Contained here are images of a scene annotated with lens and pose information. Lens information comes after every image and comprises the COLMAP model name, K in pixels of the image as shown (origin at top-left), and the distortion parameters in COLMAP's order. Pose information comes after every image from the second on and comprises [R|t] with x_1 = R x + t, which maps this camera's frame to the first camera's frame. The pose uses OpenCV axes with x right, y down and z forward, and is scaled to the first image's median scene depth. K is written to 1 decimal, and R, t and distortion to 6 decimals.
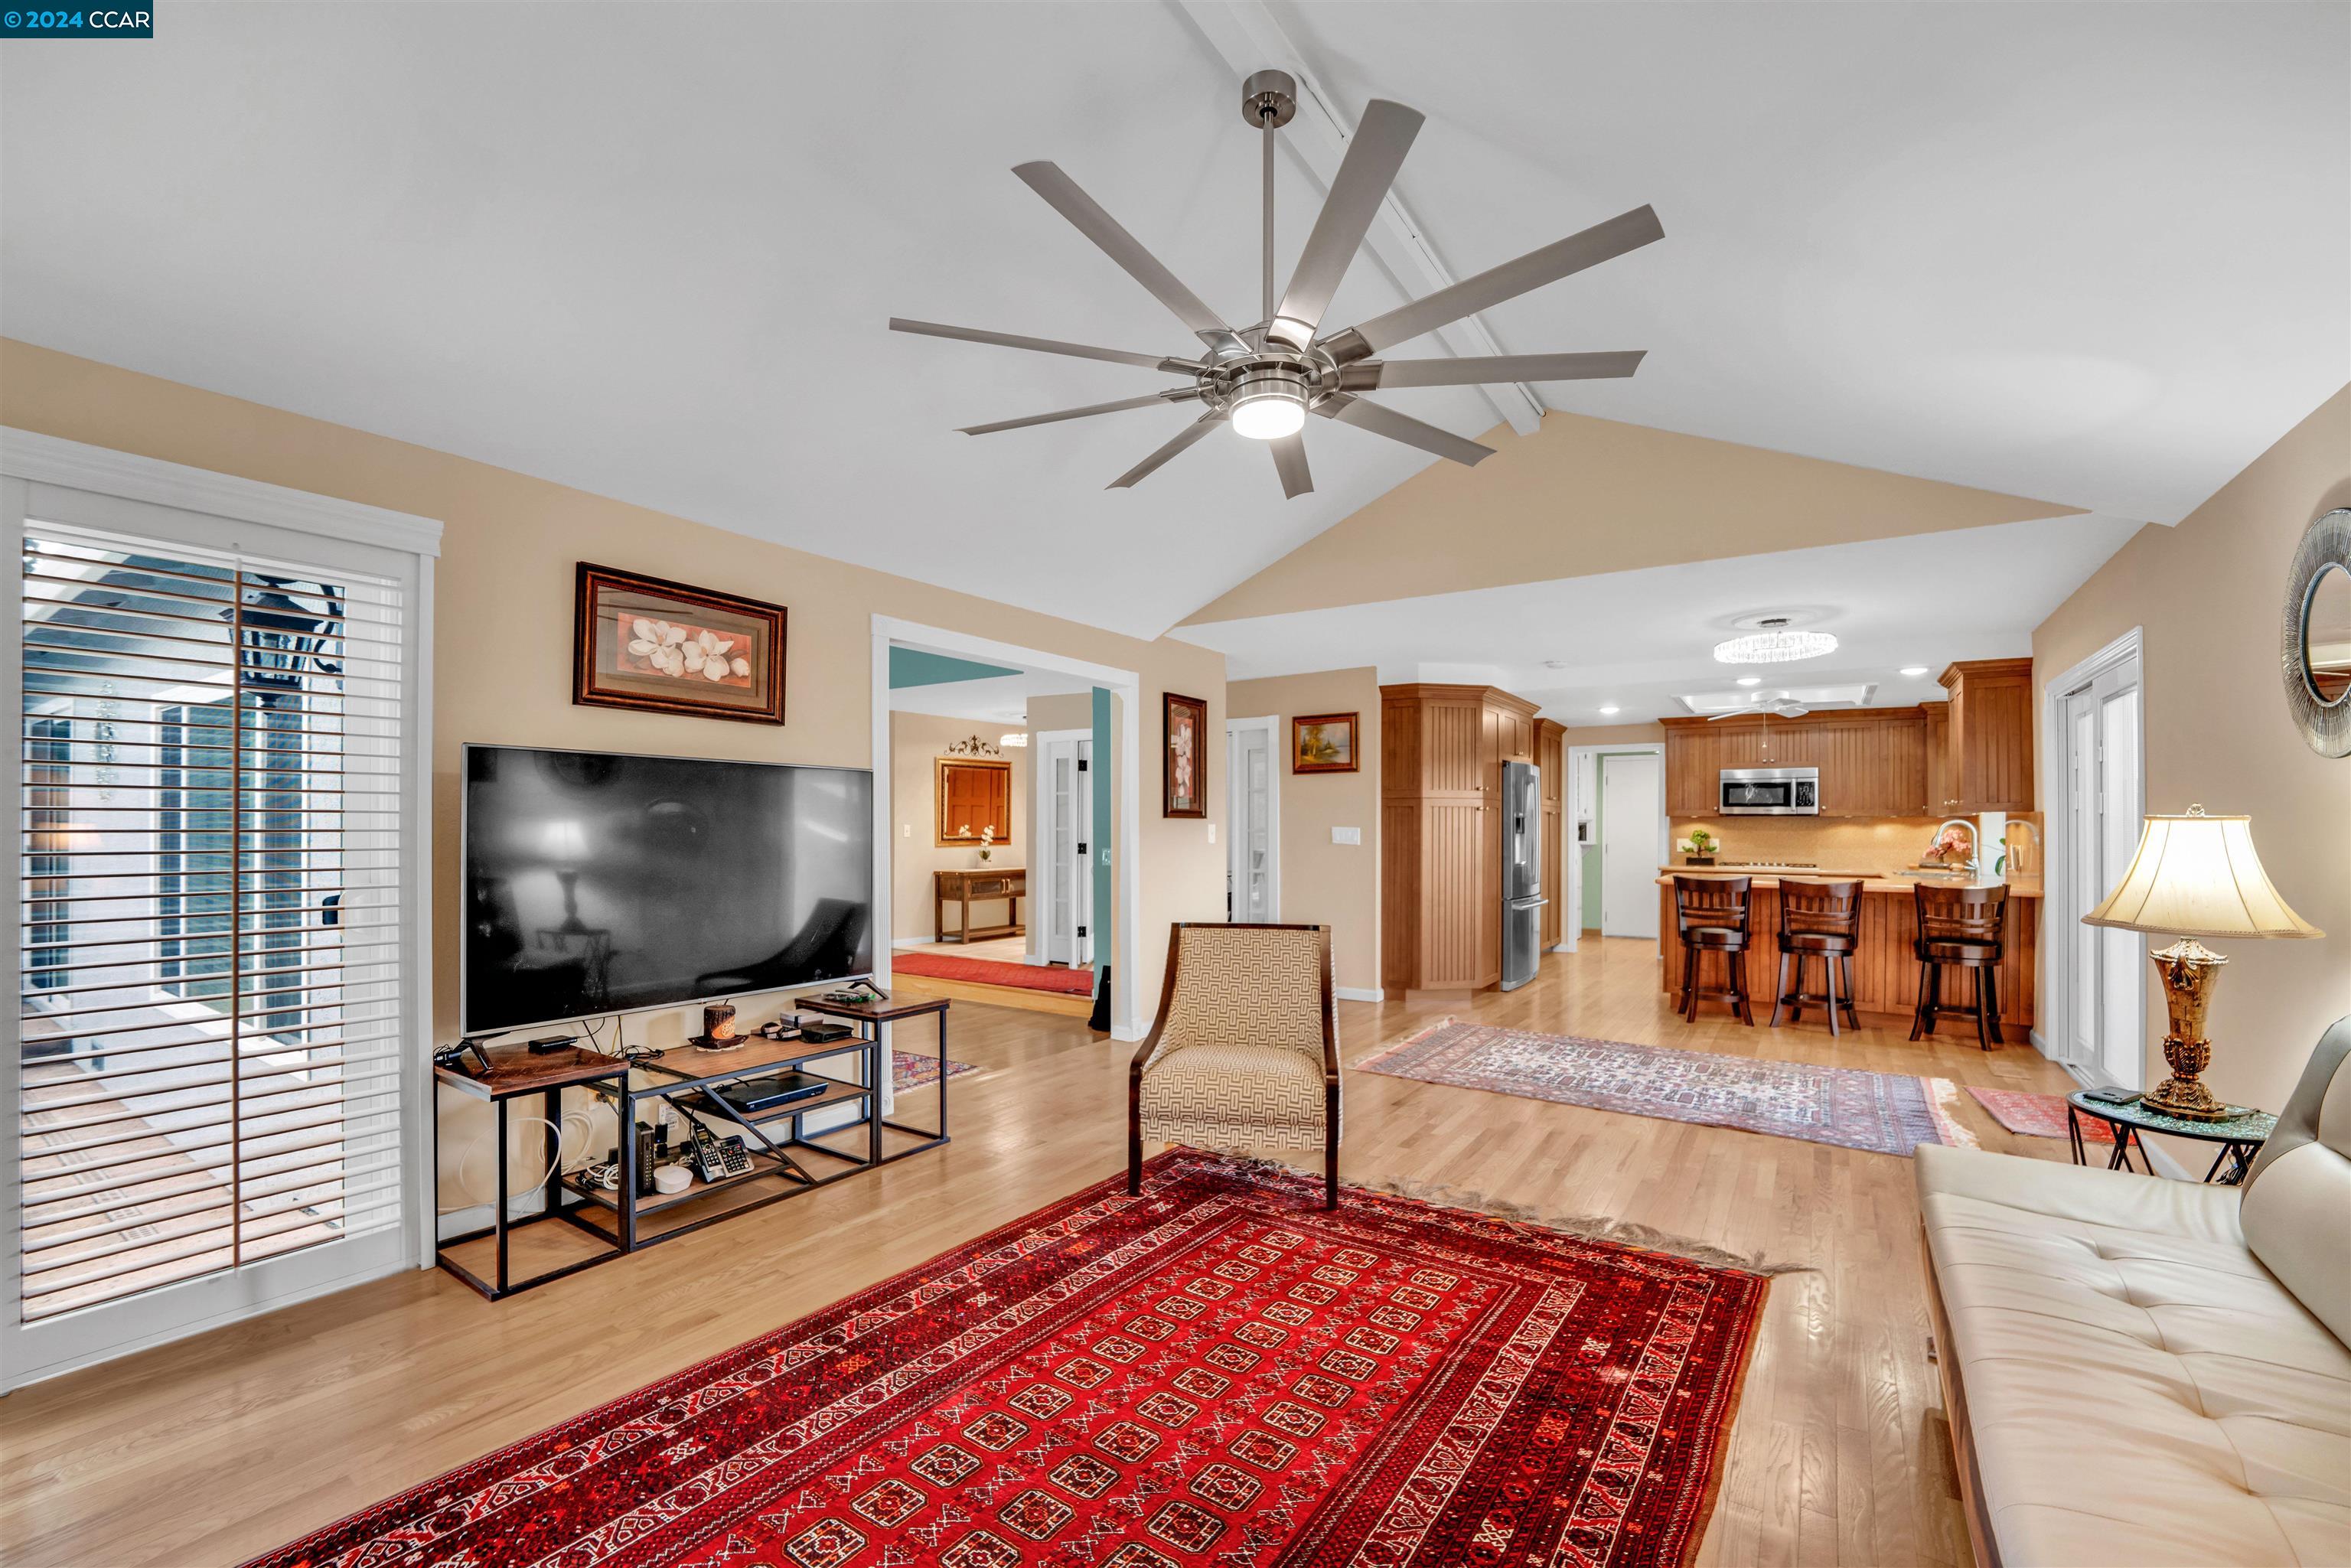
lens RADIAL K [[991.3, 0, 1155.7], [0, 991.3, 826.2], [0, 0, 1]] dist [-0.024970, -0.000558]
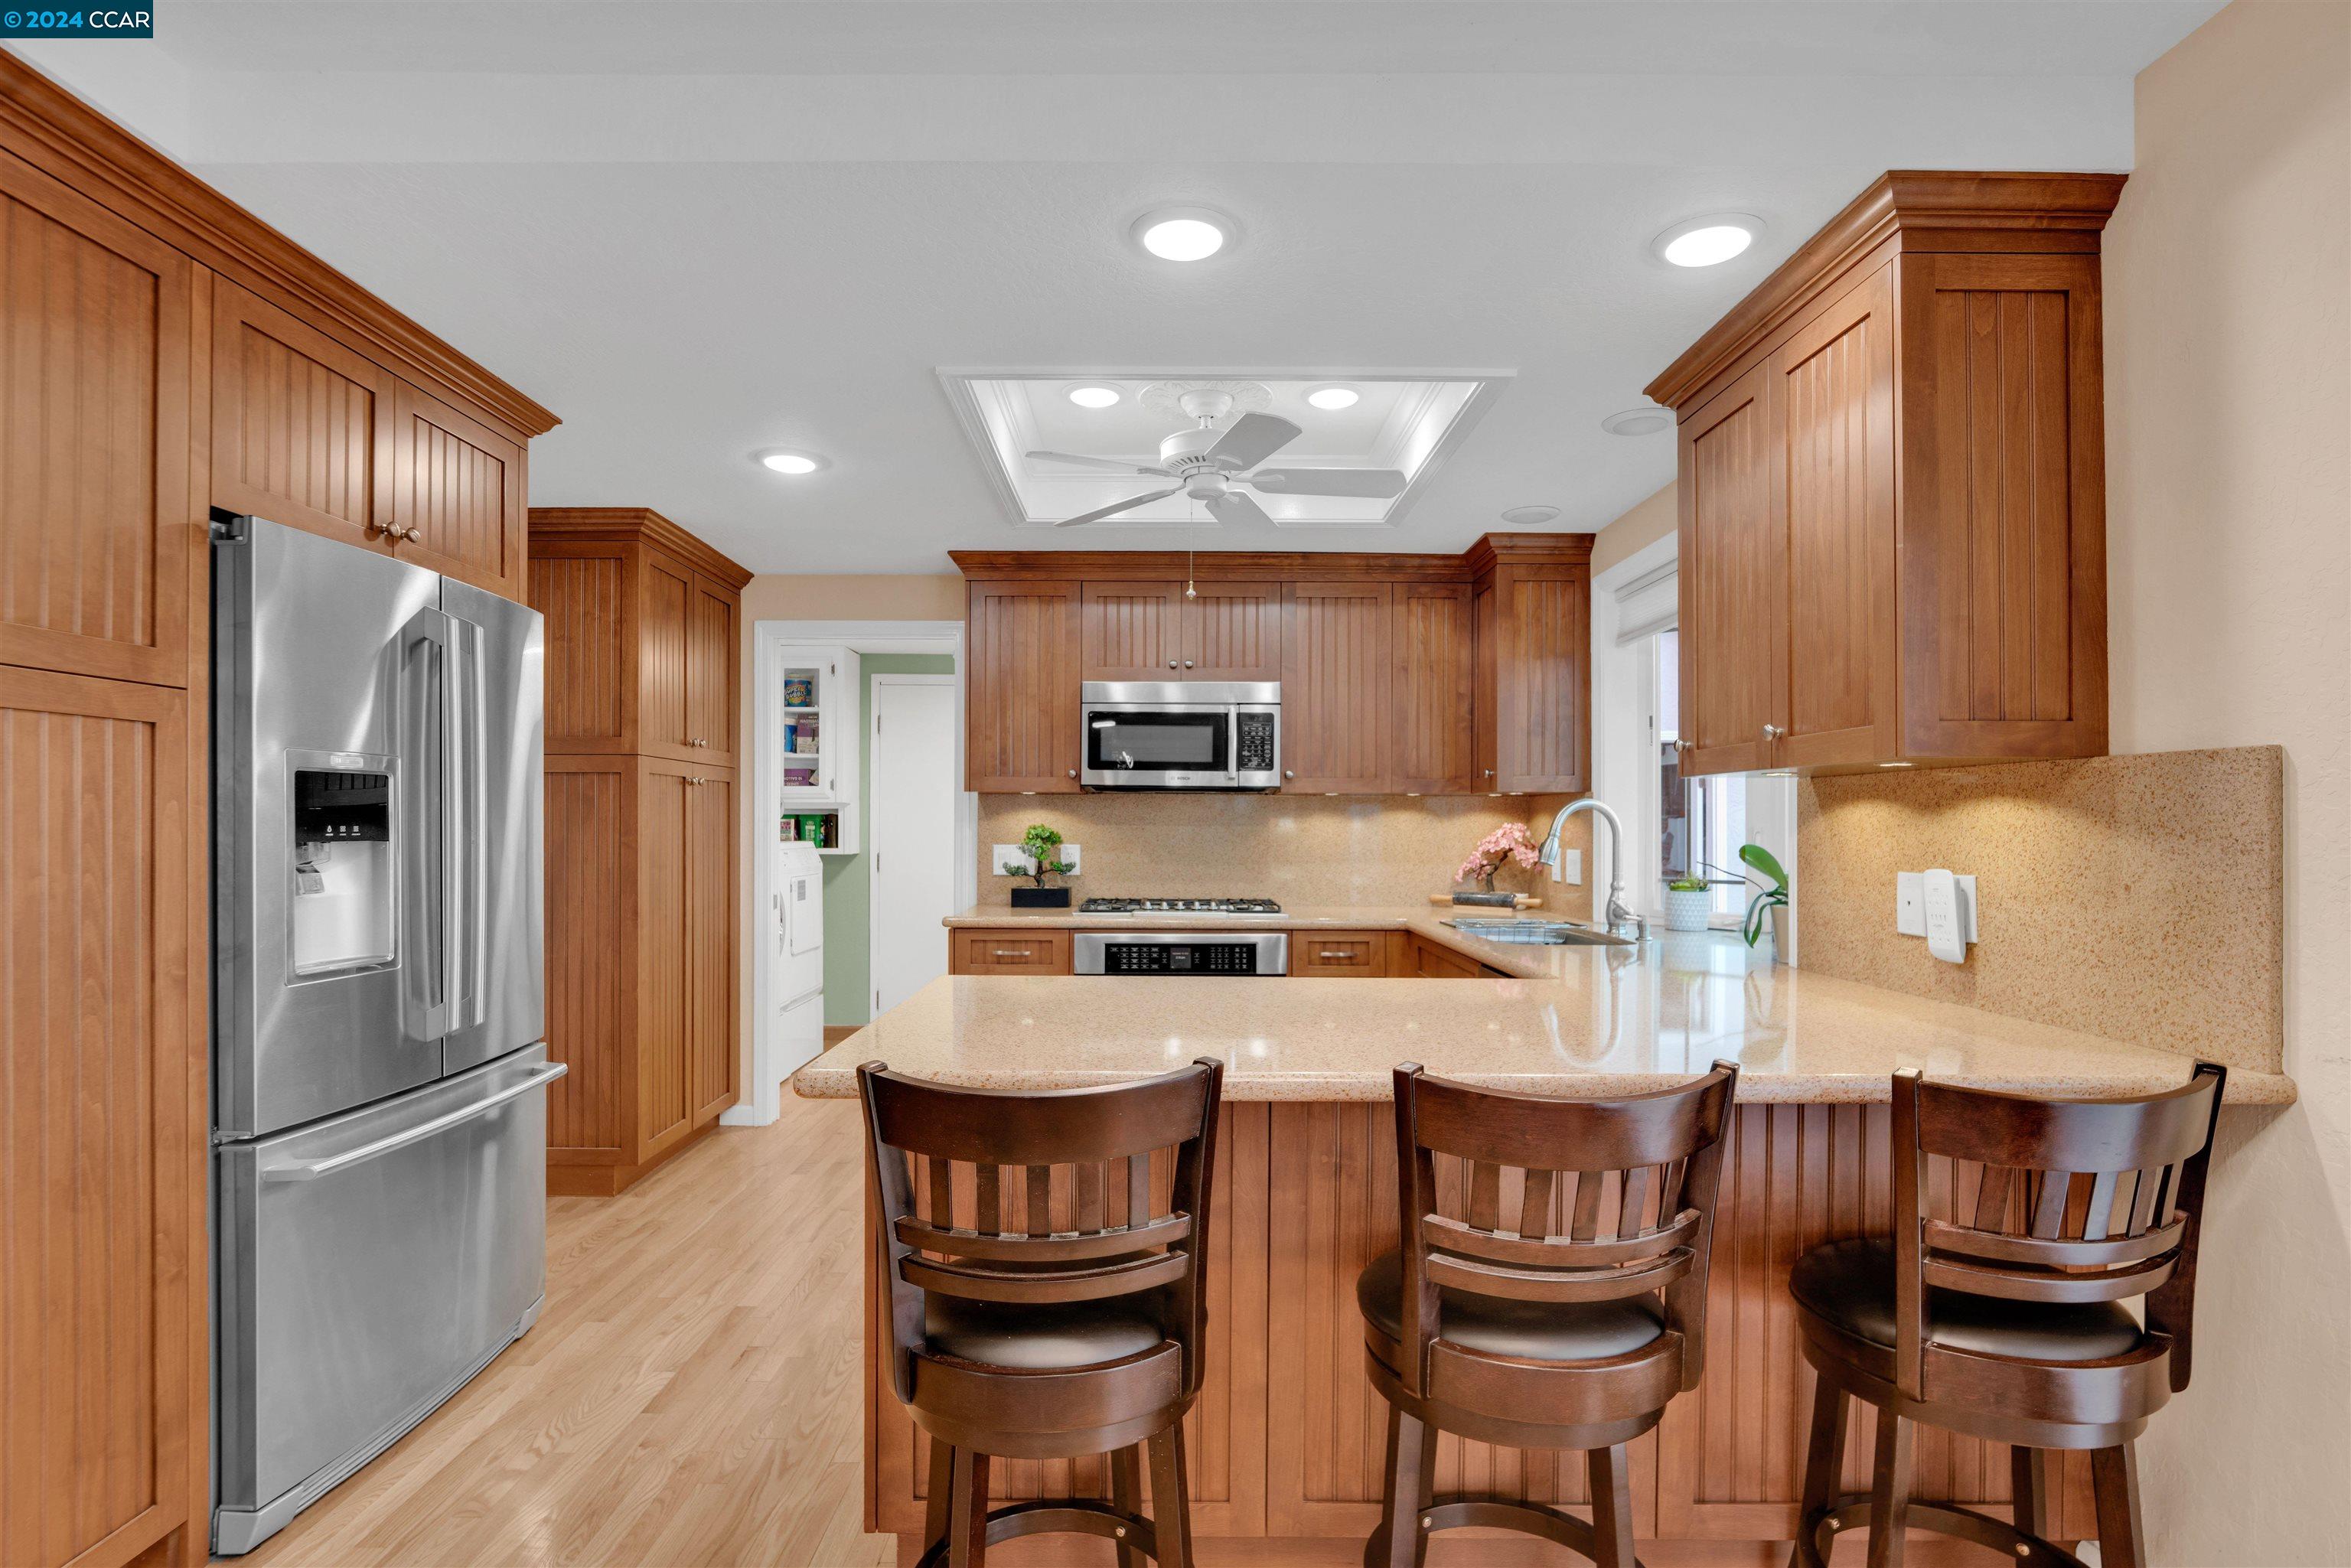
lens RADIAL K [[1151.8, 0, 1166.6], [0, 1151.8, 823.4], [0, 0, 1]] dist [-0.020907, 0.000500]
pose [[0.829386, -0.003180, 0.558668, 0.572616], [0.001399, 0.999992, 0.003616, 0.002932], [-0.558675, -0.002218, 0.829384, 0.994404]]
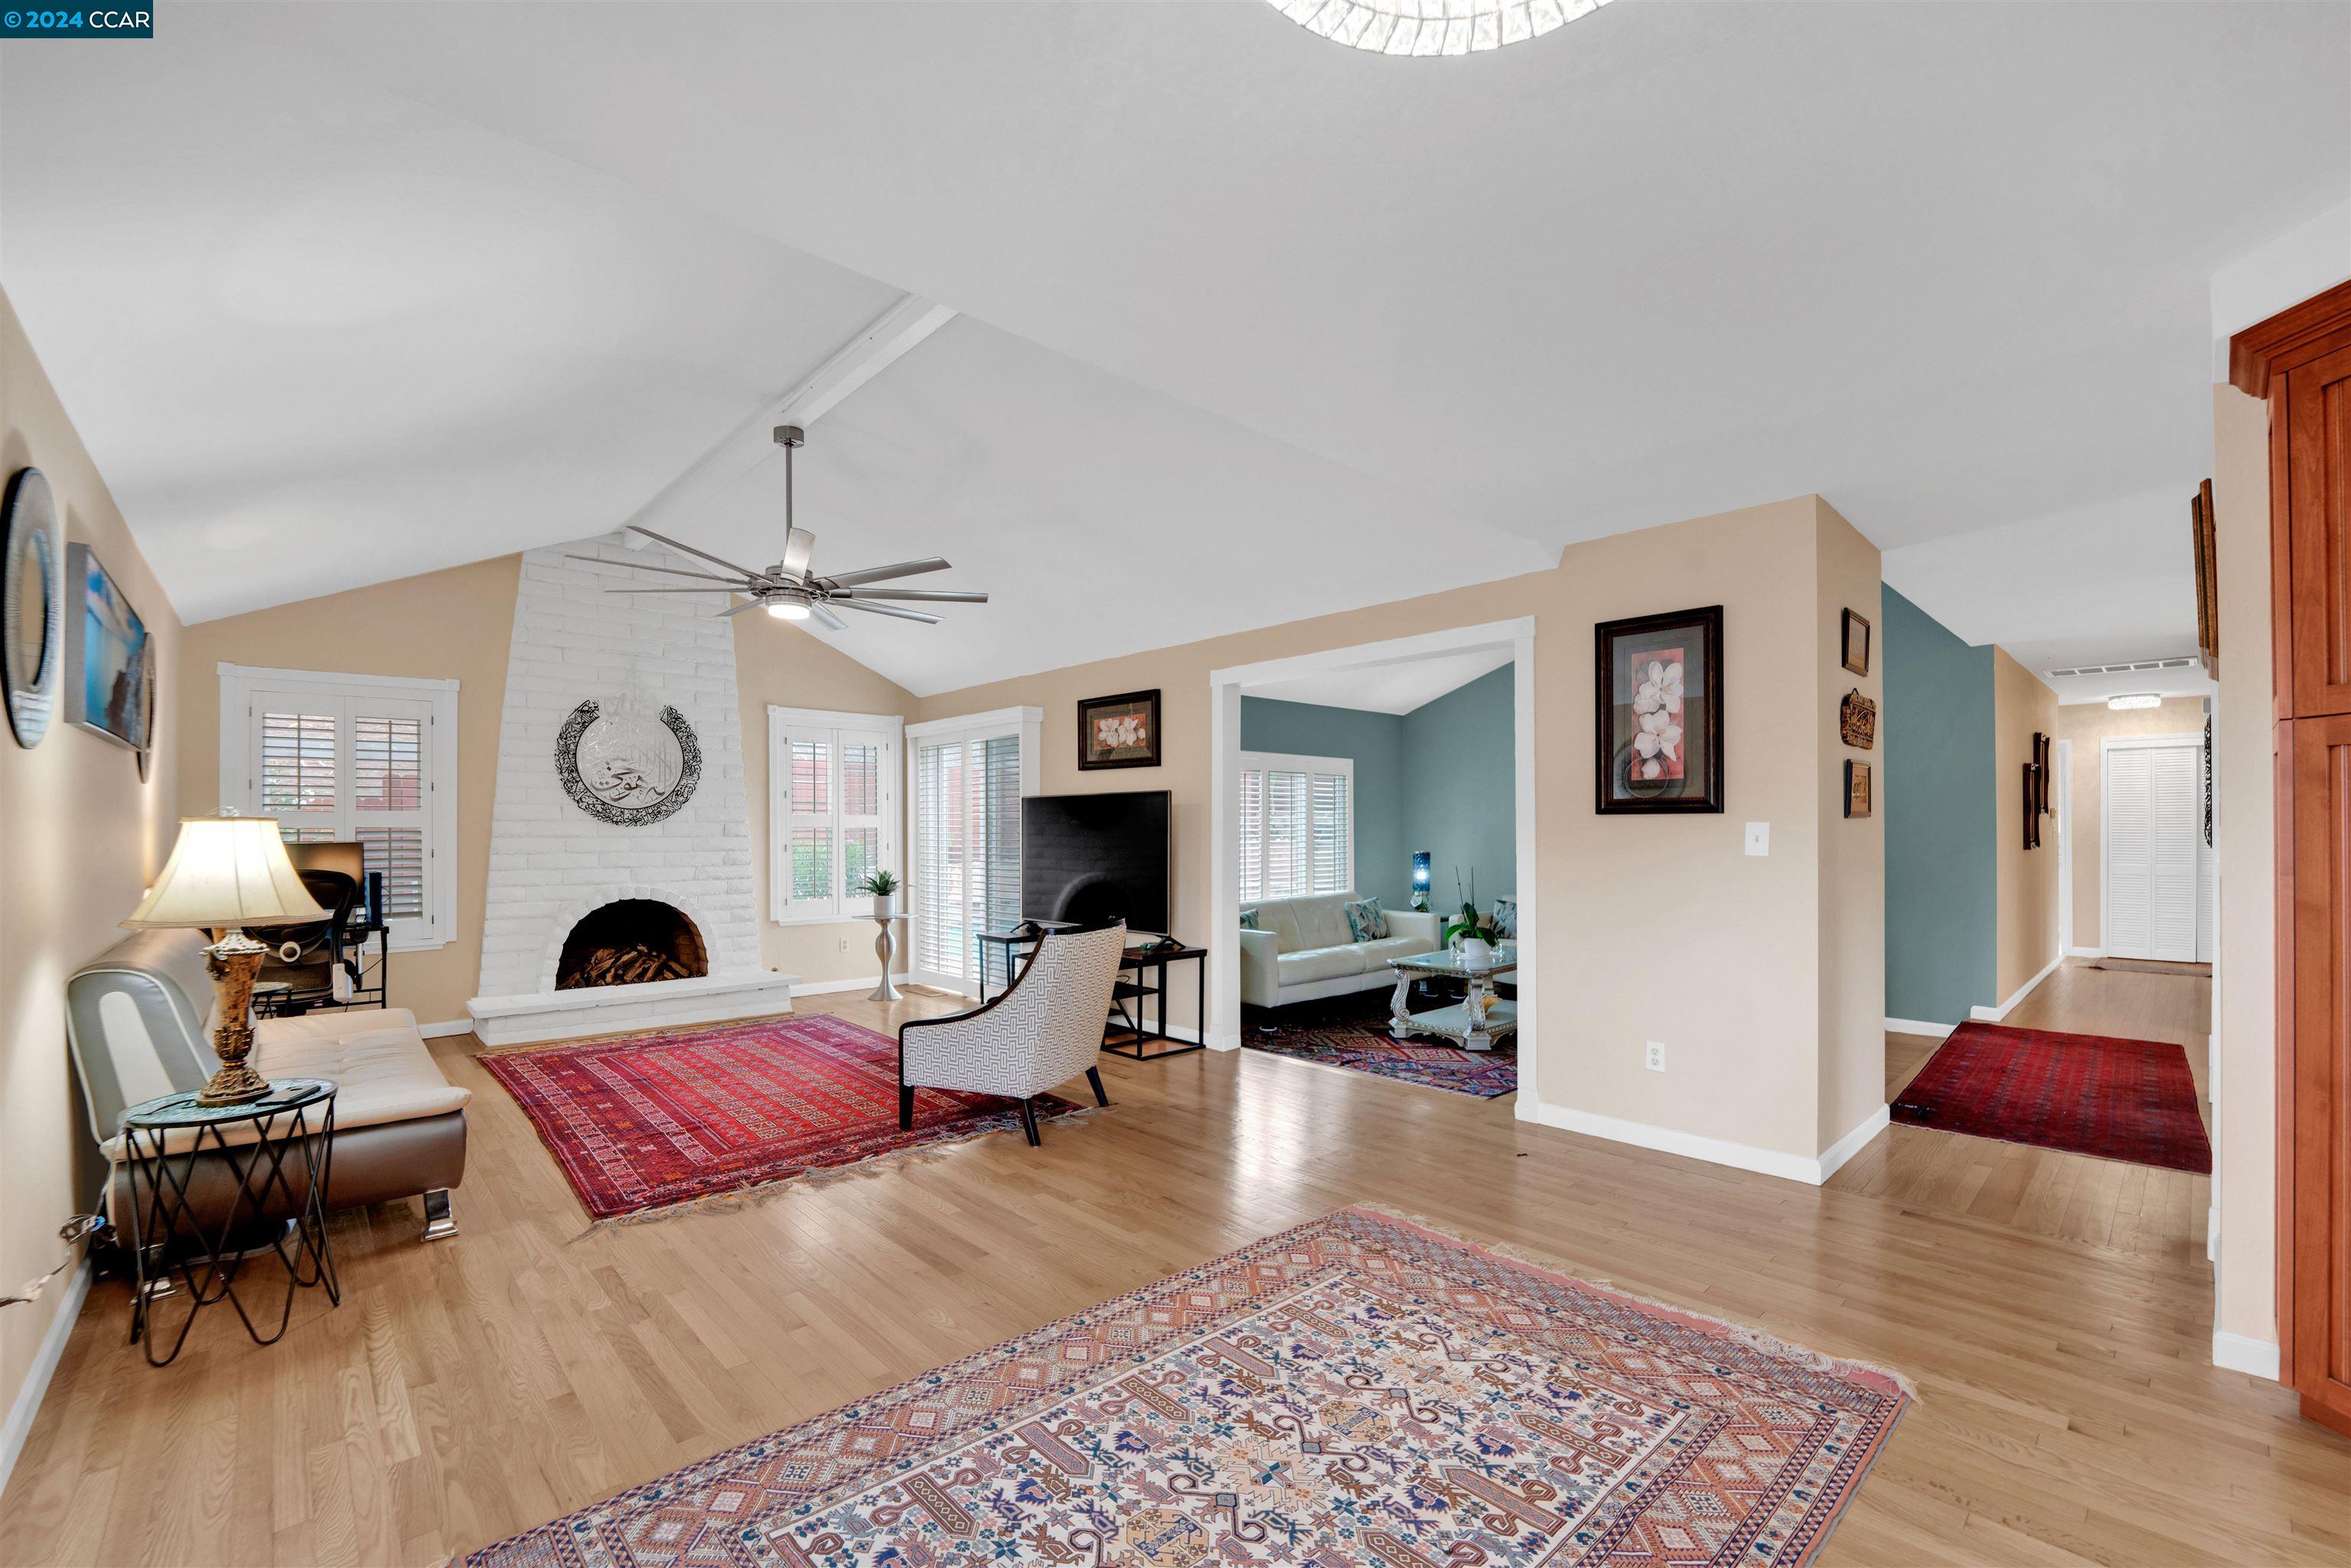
lens RADIAL K [[991.3, 0, 1151.1], [0, 991.3, 825.2], [0, 0, 1]] dist [-0.024970, -0.000558]
pose [[-0.243124, -0.007661, -0.969965, 0.856269], [0.002566, 0.999960, -0.008541, 0.003683], [0.969992, -0.004565, -0.243095, 1.031772]]
